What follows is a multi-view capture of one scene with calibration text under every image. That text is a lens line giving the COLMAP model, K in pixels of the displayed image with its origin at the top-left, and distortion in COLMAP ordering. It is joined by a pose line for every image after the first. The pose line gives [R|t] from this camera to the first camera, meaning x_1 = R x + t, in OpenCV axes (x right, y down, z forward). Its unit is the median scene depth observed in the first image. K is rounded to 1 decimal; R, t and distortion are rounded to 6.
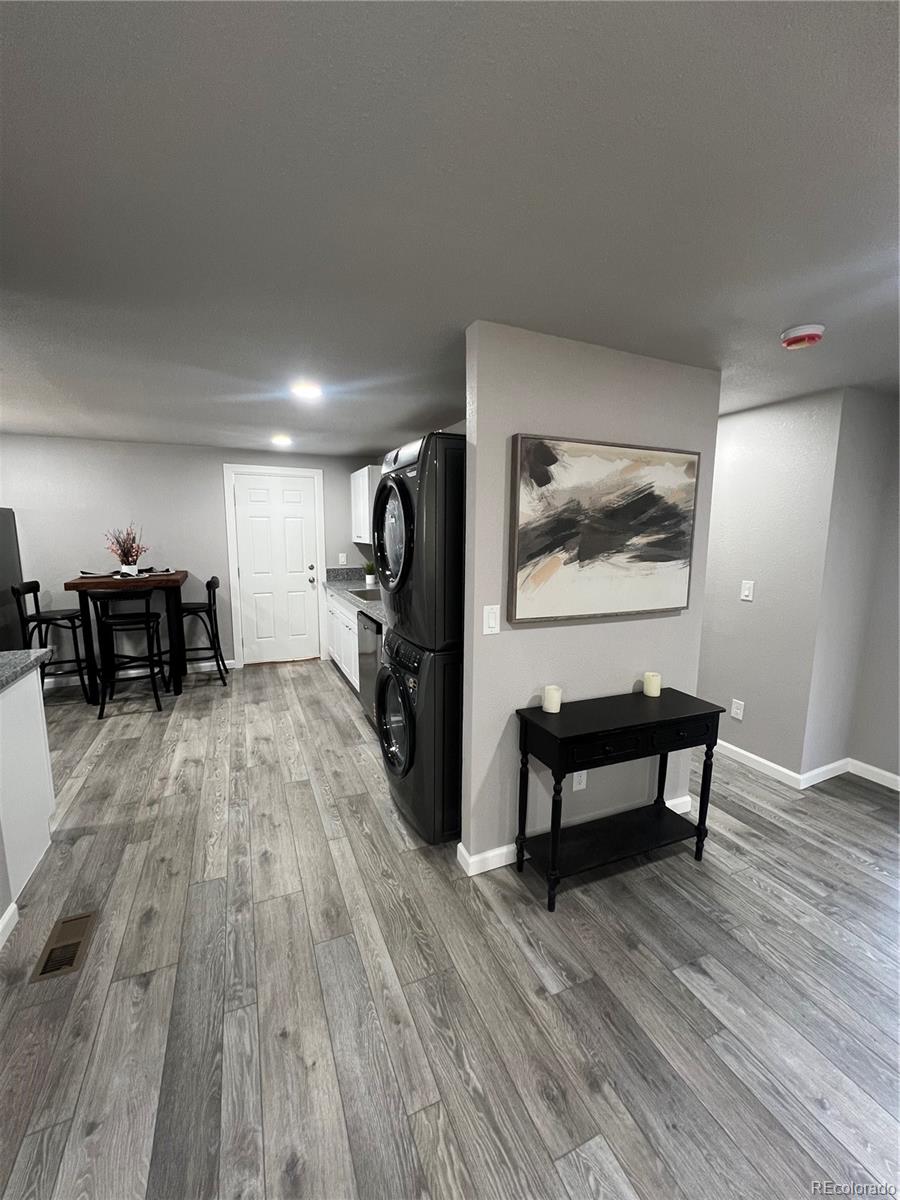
lens RADIAL K [[481.7, 0, 452.2], [0, 481.7, 597.9], [0, 0, 1]] dist [-0.004625, 0.002122]
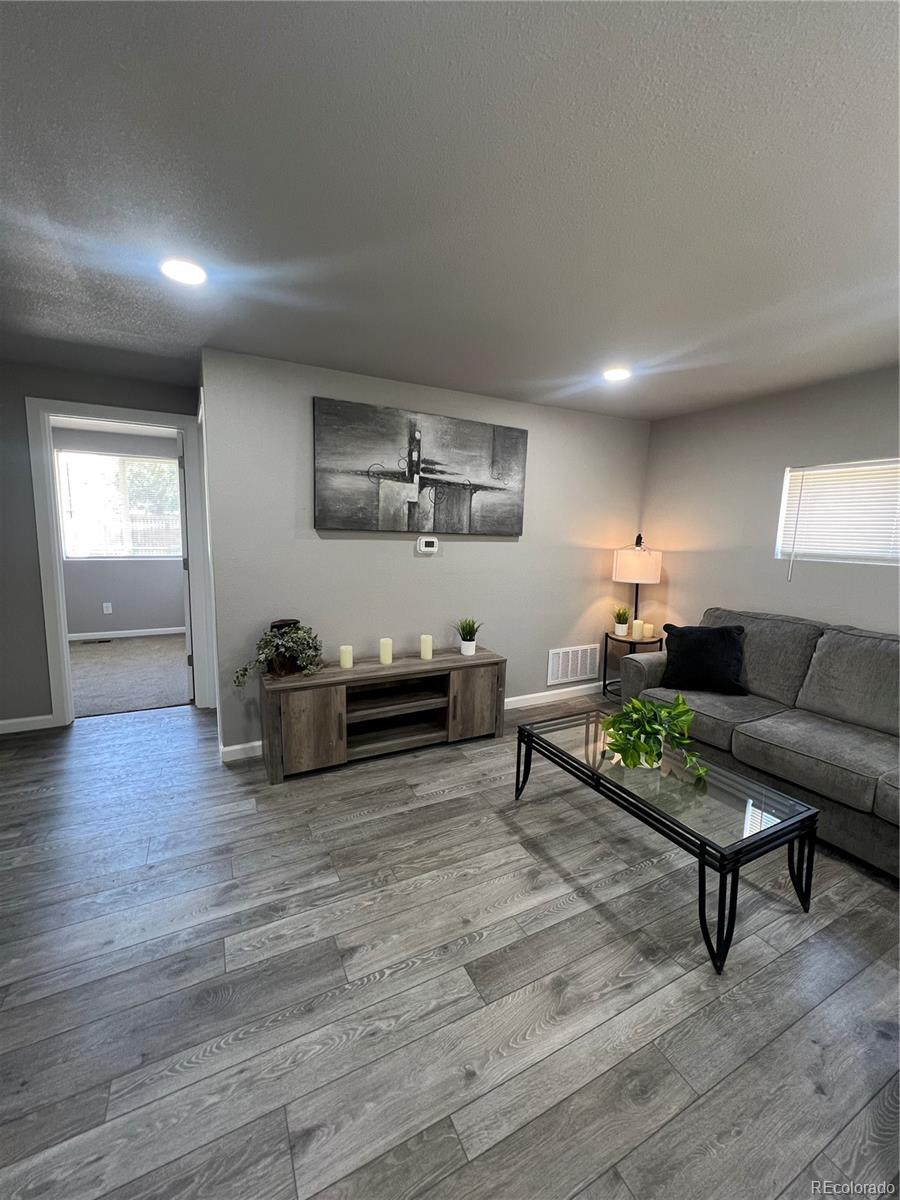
lens RADIAL K [[481.7, 0, 452.0], [0, 481.7, 597.6], [0, 0, 1]] dist [-0.004625, 0.002122]
pose [[-0.055273, -0.153979, 0.986527, -0.211823], [0.109155, 0.981184, 0.159261, 0.040870], [-0.992487, 0.116487, -0.037425, 0.033641]]
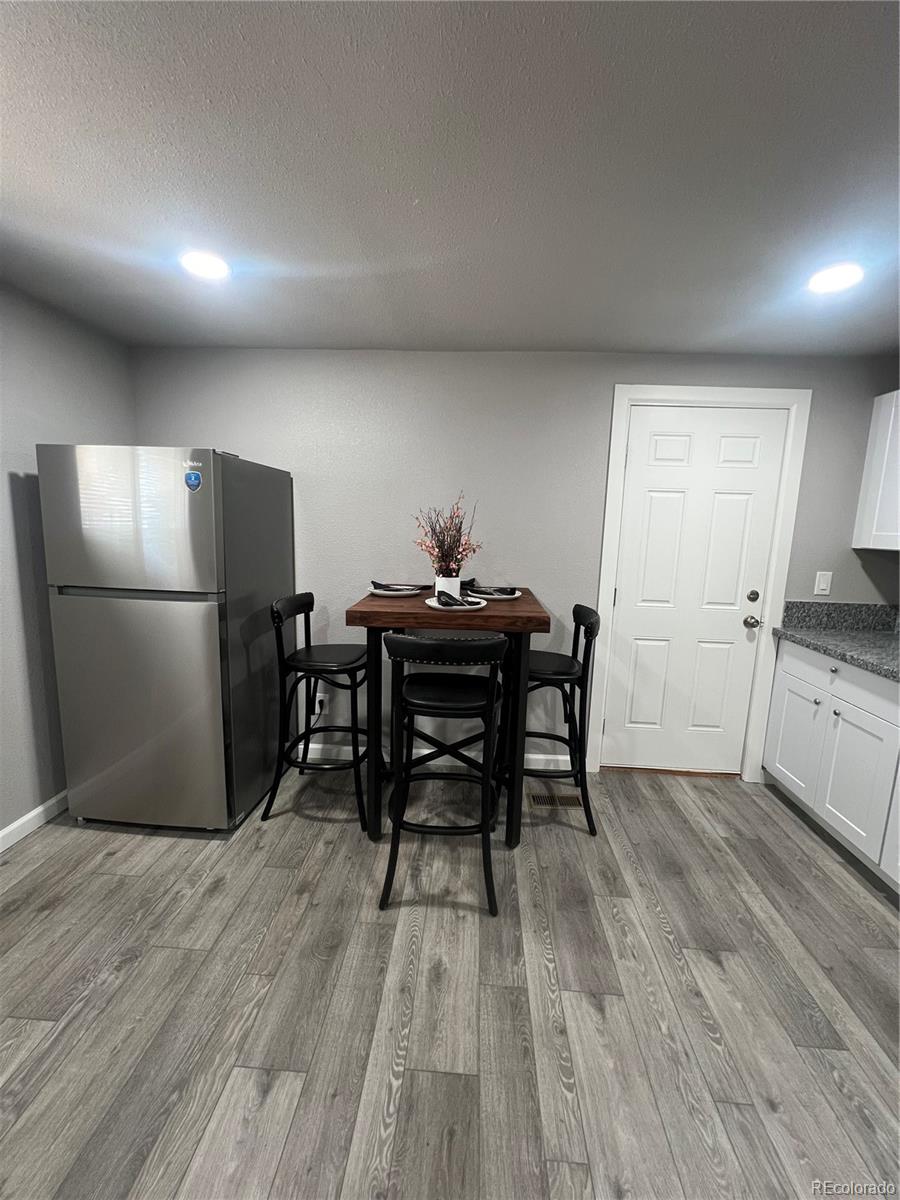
lens RADIAL K [[480.1, 0, 452.6], [0, 480.1, 596.6], [0, 0, 1]] dist [-0.003142, 0.001503]
pose [[0.890116, 0.090803, -0.446597, -0.812710], [-0.089710, 0.995687, 0.023645, -0.110782], [0.446818, 0.019017, 0.894423, 1.005491]]
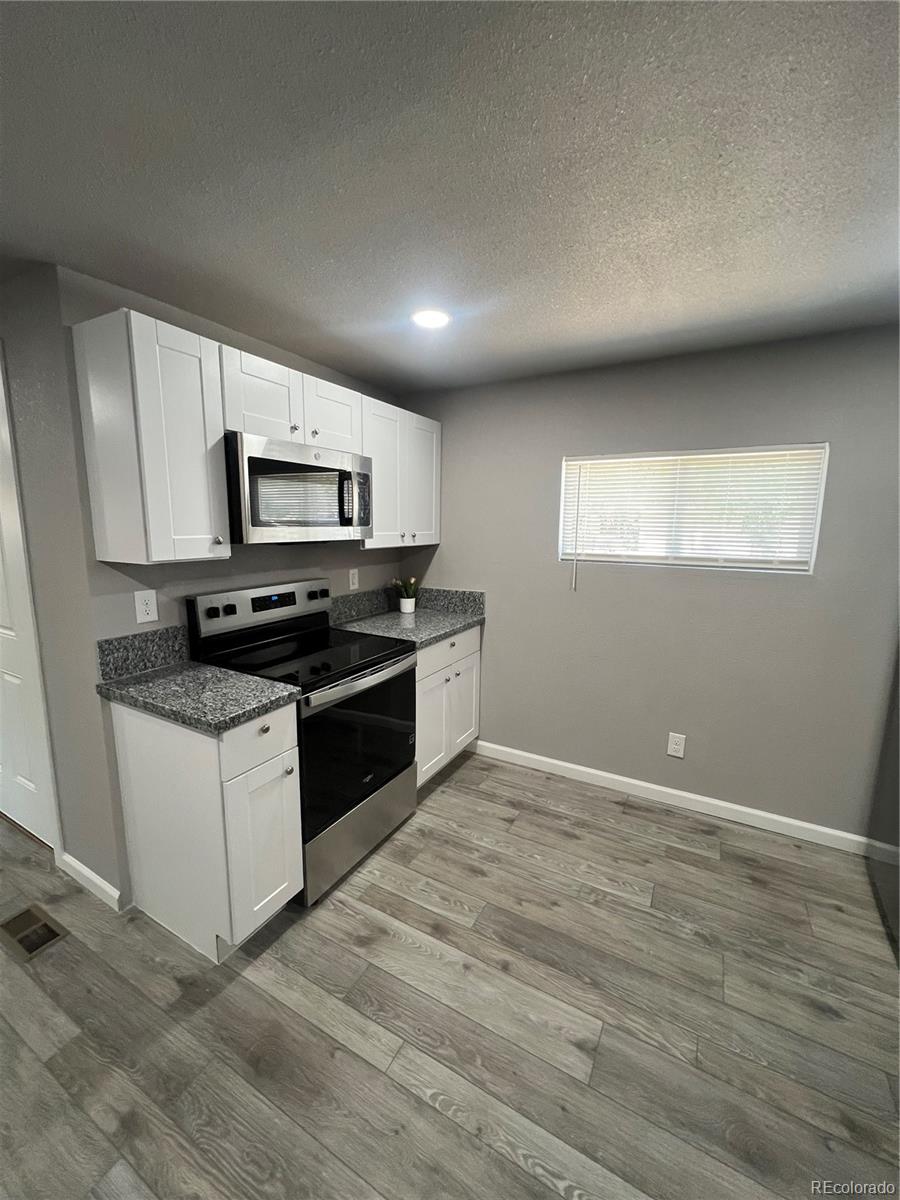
lens RADIAL K [[480.1, 0, 451.7], [0, 480.1, 597.3], [0, 0, 1]] dist [-0.003142, 0.001503]
pose [[-0.797212, 0.081032, -0.598237, -0.731243], [-0.096460, 0.961122, 0.258728, -0.232805], [0.595944, 0.263967, -0.758401, 1.604401]]
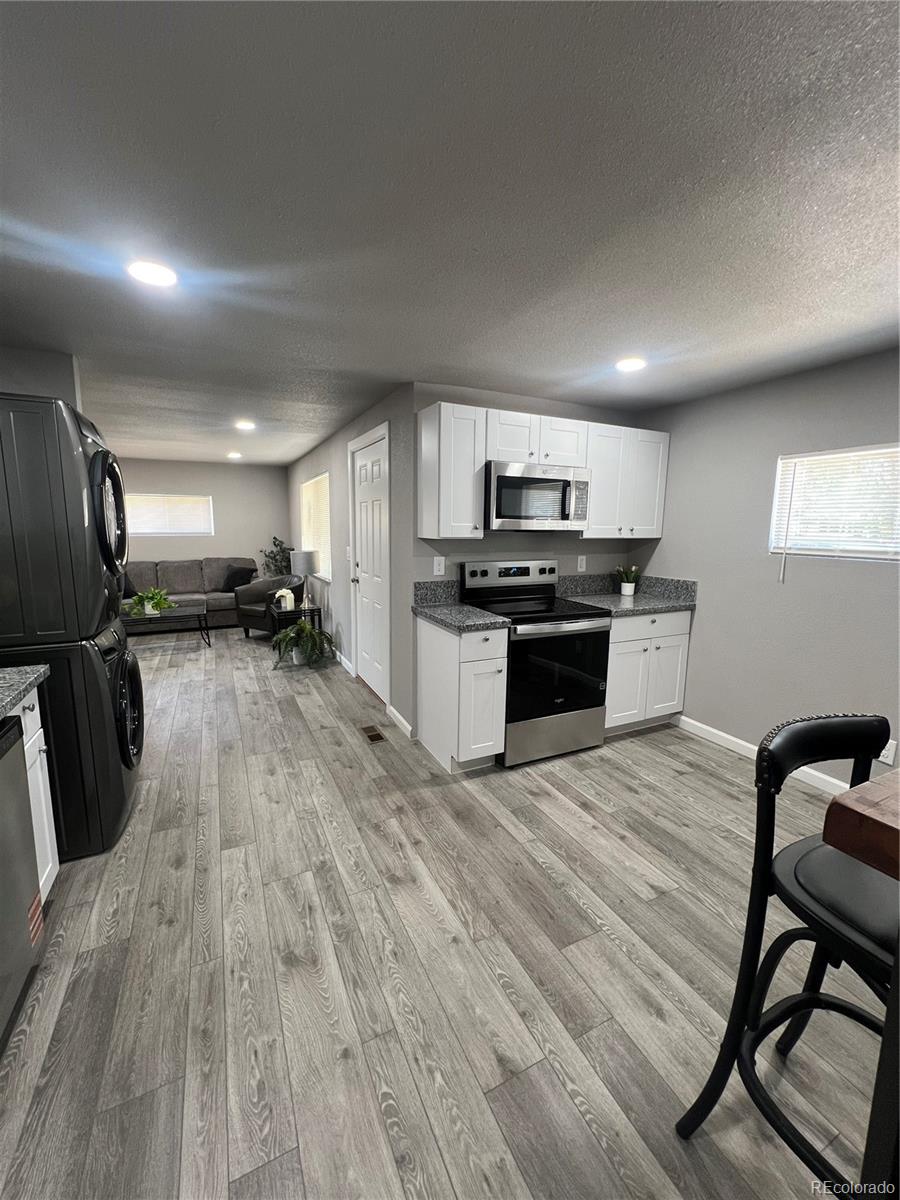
lens RADIAL K [[481.7, 0, 452.0], [0, 481.7, 597.6], [0, 0, 1]] dist [-0.004625, 0.002122]
pose [[-0.999038, -0.011170, -0.042415, -0.782078], [-0.022791, 0.958435, 0.284400, -0.267834], [0.037475, 0.285093, -0.957767, 2.043710]]
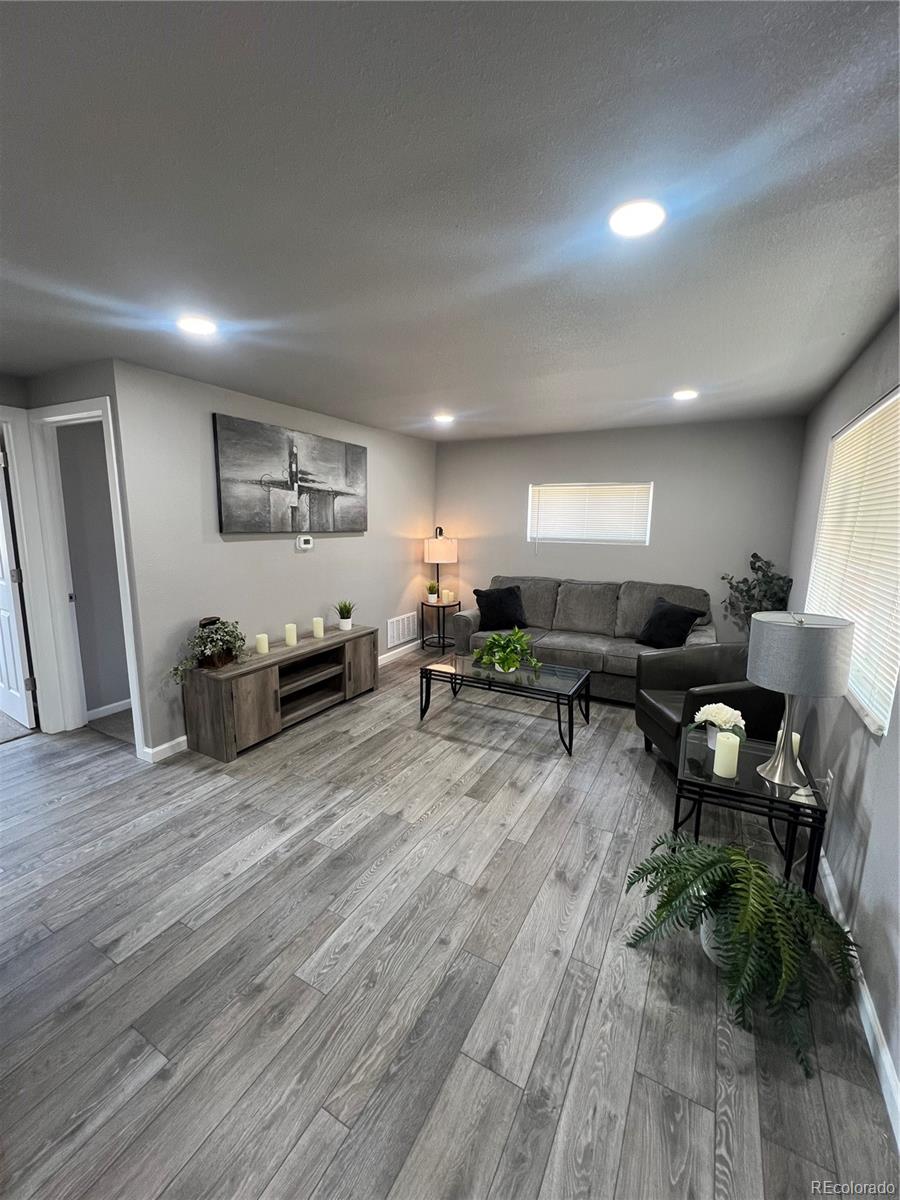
lens RADIAL K [[481.7, 0, 452.2], [0, 481.7, 597.6], [0, 0, 1]] dist [-0.004625, 0.002122]
pose [[-0.601822, -0.148823, 0.784641, -0.436699], [0.089429, 0.963747, 0.251386, -0.084693], [-0.793608, 0.221459, -0.566695, 0.623359]]
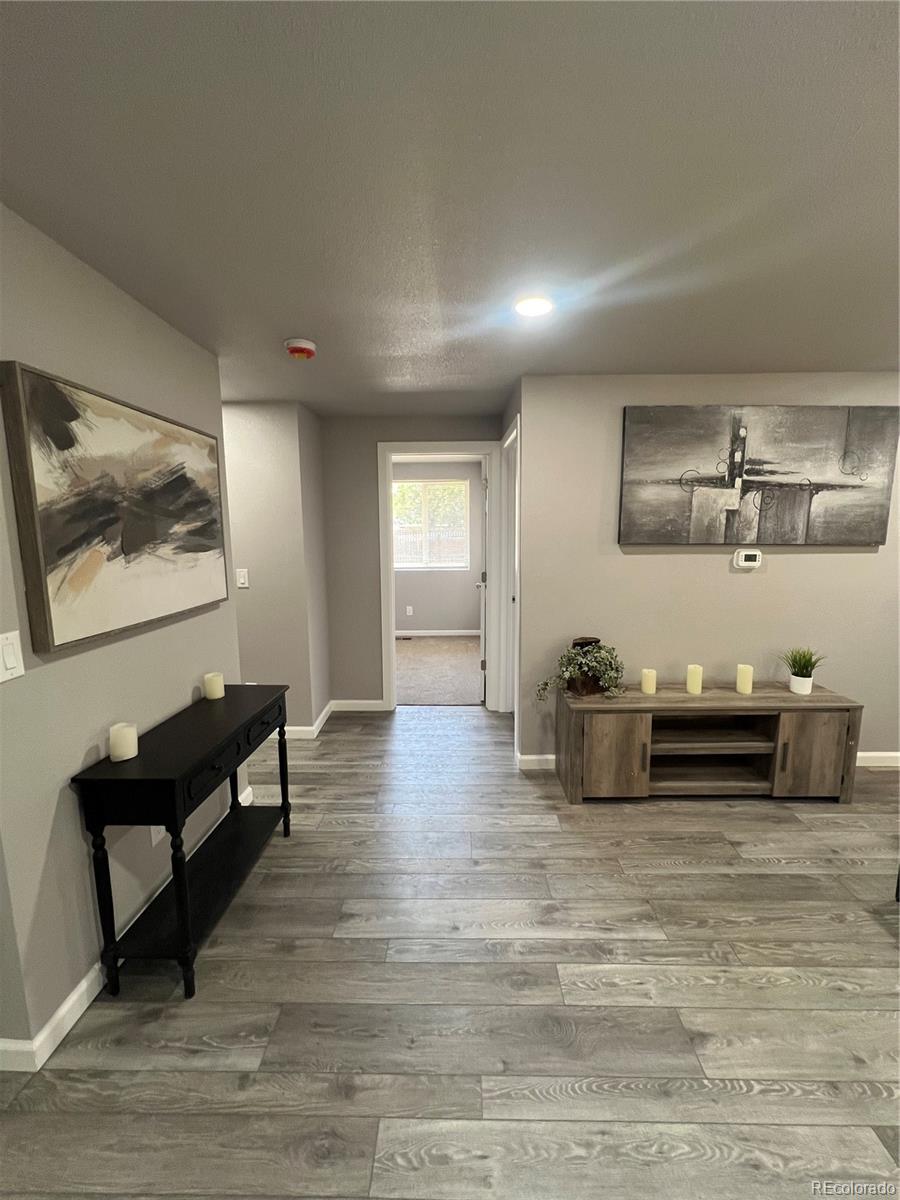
lens RADIAL K [[481.7, 0, 452.2], [0, 481.7, 597.2], [0, 0, 1]] dist [-0.004625, 0.002122]
pose [[0.421321, -0.137400, 0.896443, -0.195481], [0.135994, 0.986852, 0.087341, -0.005205], [-0.896657, 0.085112, 0.434467, 0.184122]]
